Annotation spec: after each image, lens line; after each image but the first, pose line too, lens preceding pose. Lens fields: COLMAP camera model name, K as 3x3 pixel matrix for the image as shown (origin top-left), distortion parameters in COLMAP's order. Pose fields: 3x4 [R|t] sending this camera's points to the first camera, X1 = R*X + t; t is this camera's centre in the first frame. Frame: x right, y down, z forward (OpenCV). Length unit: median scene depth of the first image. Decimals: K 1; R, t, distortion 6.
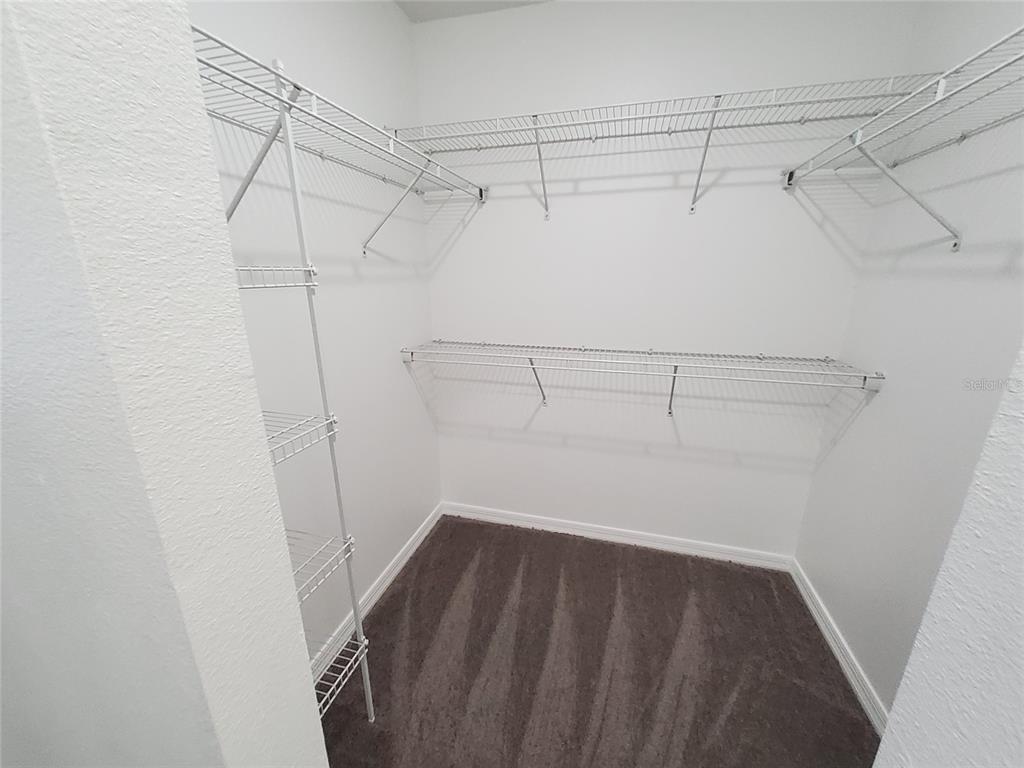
lens RADIAL K [[400.9, 0, 510.7], [0, 400.9, 389.6], [0, 0, 1]] dist [-0.002823, -0.000221]
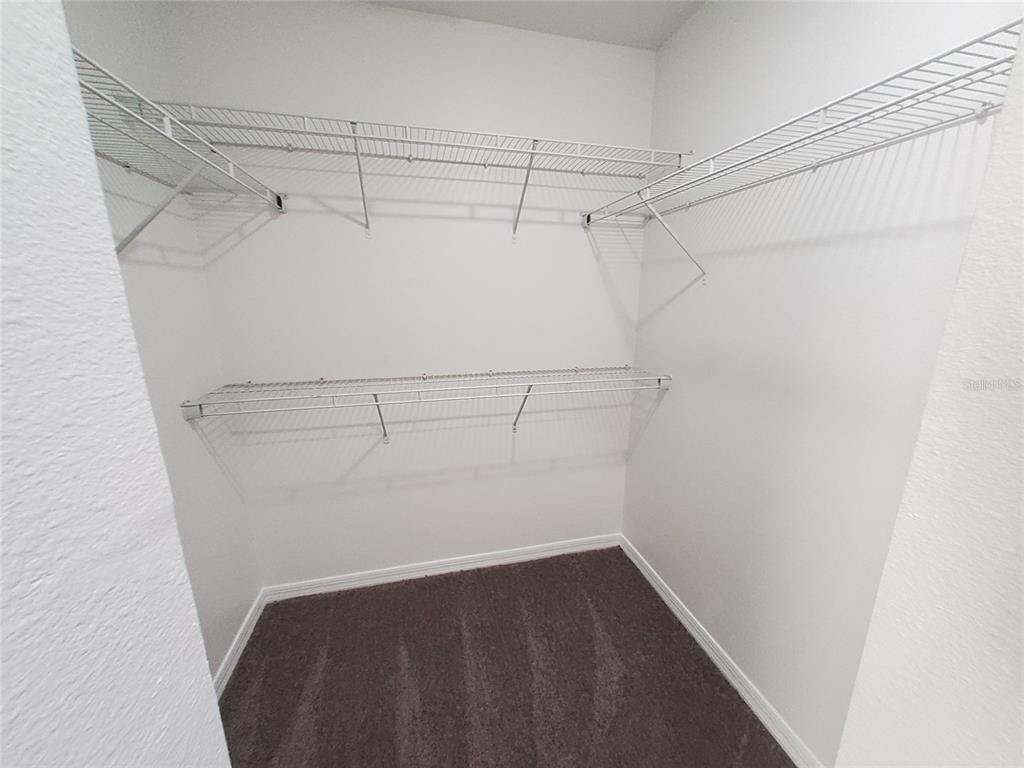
lens RADIAL K [[416.9, 0, 517.0], [0, 416.9, 414.0], [0, 0, 1]] dist [0.002187, -0.000026]
pose [[0.863550, -0.131860, 0.486718, -0.162319], [0.138879, 0.990069, 0.021821, -0.011985], [-0.484762, 0.048752, 0.873286, 0.042742]]
